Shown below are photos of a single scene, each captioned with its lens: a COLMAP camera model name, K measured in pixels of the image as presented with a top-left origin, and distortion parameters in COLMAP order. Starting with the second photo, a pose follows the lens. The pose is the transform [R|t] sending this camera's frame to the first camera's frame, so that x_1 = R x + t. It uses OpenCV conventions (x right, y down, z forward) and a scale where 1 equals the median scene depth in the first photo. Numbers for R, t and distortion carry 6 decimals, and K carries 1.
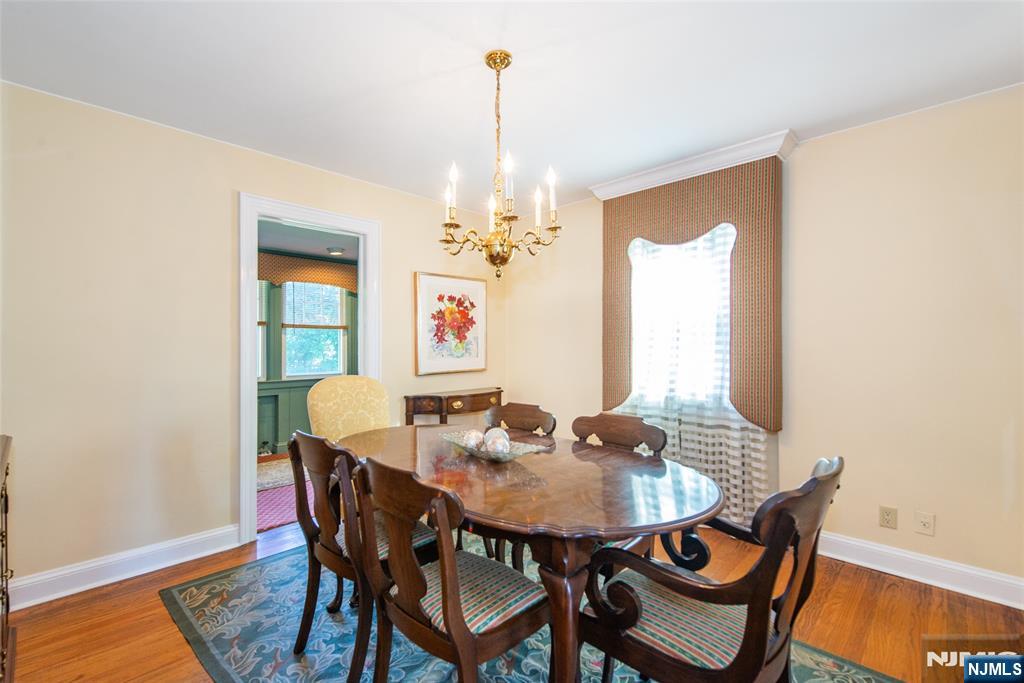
lens RADIAL K [[454.8, 0, 509.3], [0, 454.8, 341.2], [0, 0, 1]] dist [0.002902, 0.000325]
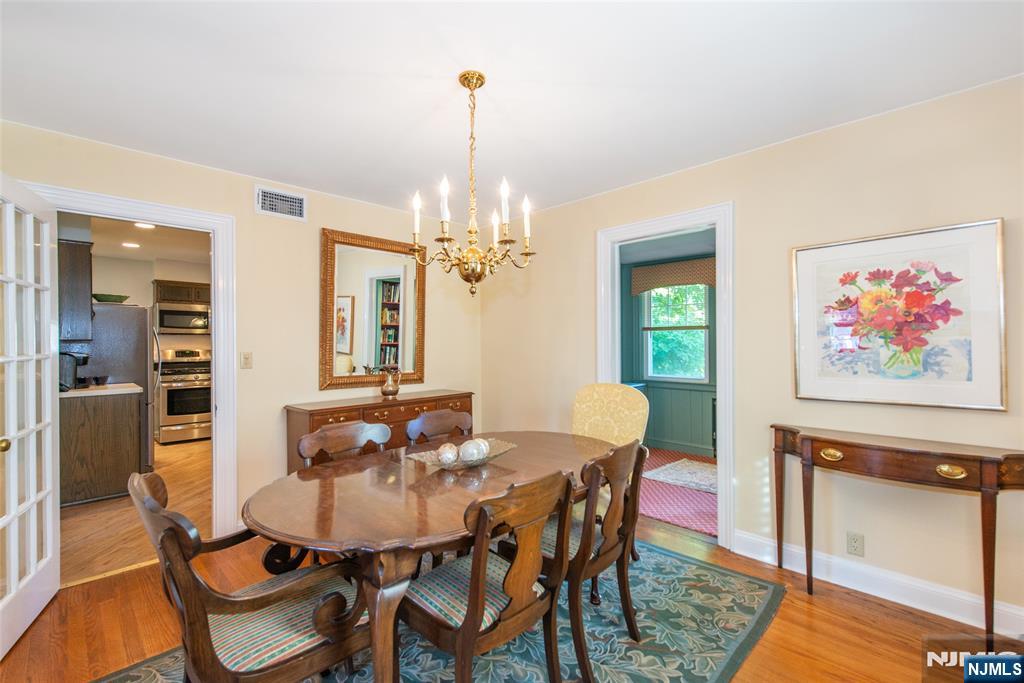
lens RADIAL K [[454.8, 0, 511.4], [0, 454.8, 341.0], [0, 0, 1]] dist [0.002902, 0.000325]
pose [[0.009158, -0.018678, -0.999784, 0.453654], [-0.001731, 0.999824, -0.018694, 0.001769], [0.999957, 0.001902, 0.009124, 0.530737]]
